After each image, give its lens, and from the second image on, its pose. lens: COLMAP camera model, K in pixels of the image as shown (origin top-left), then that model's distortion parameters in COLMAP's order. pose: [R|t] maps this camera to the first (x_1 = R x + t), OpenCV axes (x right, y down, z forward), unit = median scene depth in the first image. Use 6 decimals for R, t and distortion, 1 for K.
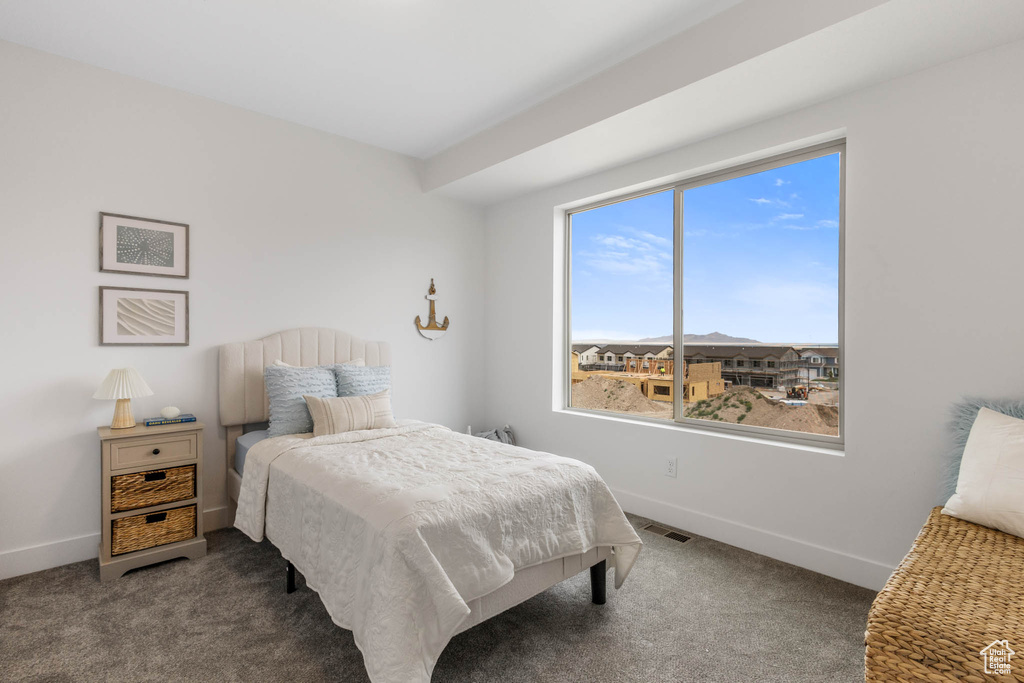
lens RADIAL K [[493.3, 0, 511.3], [0, 493.3, 337.6], [0, 0, 1]] dist [0.003689, -0.000159]
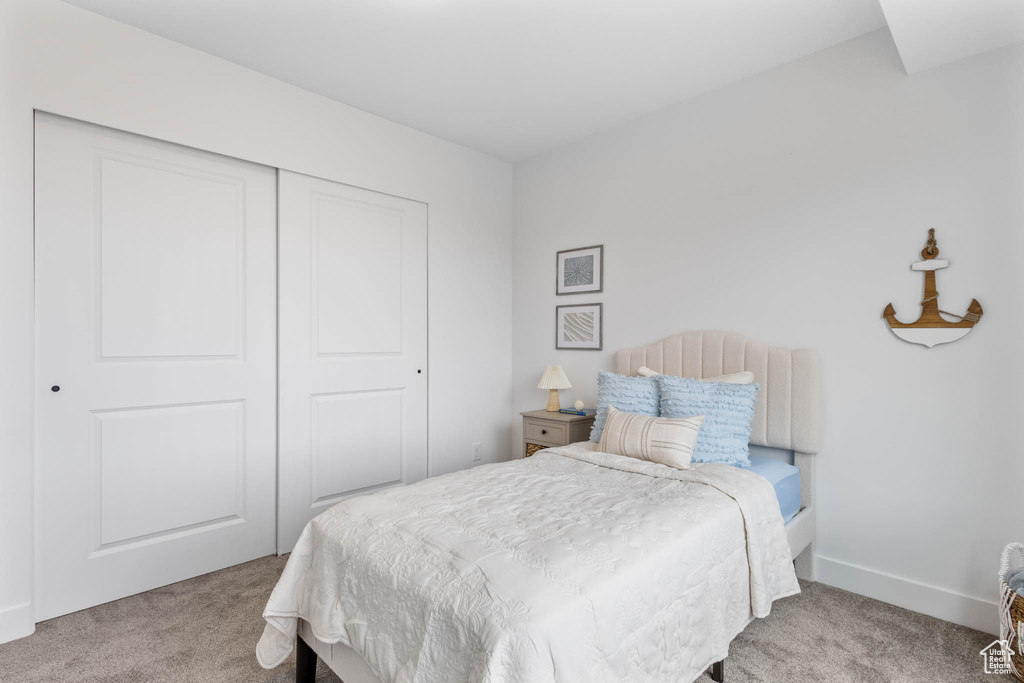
lens RADIAL K [[493.3, 0, 511.3], [0, 493.3, 337.6], [0, 0, 1]] dist [0.003689, -0.000159]
pose [[0.020376, -0.015065, -0.999679, 0.486328], [-0.003001, 0.999881, -0.015130, 0.004783], [0.999788, 0.003308, 0.020329, 0.769974]]
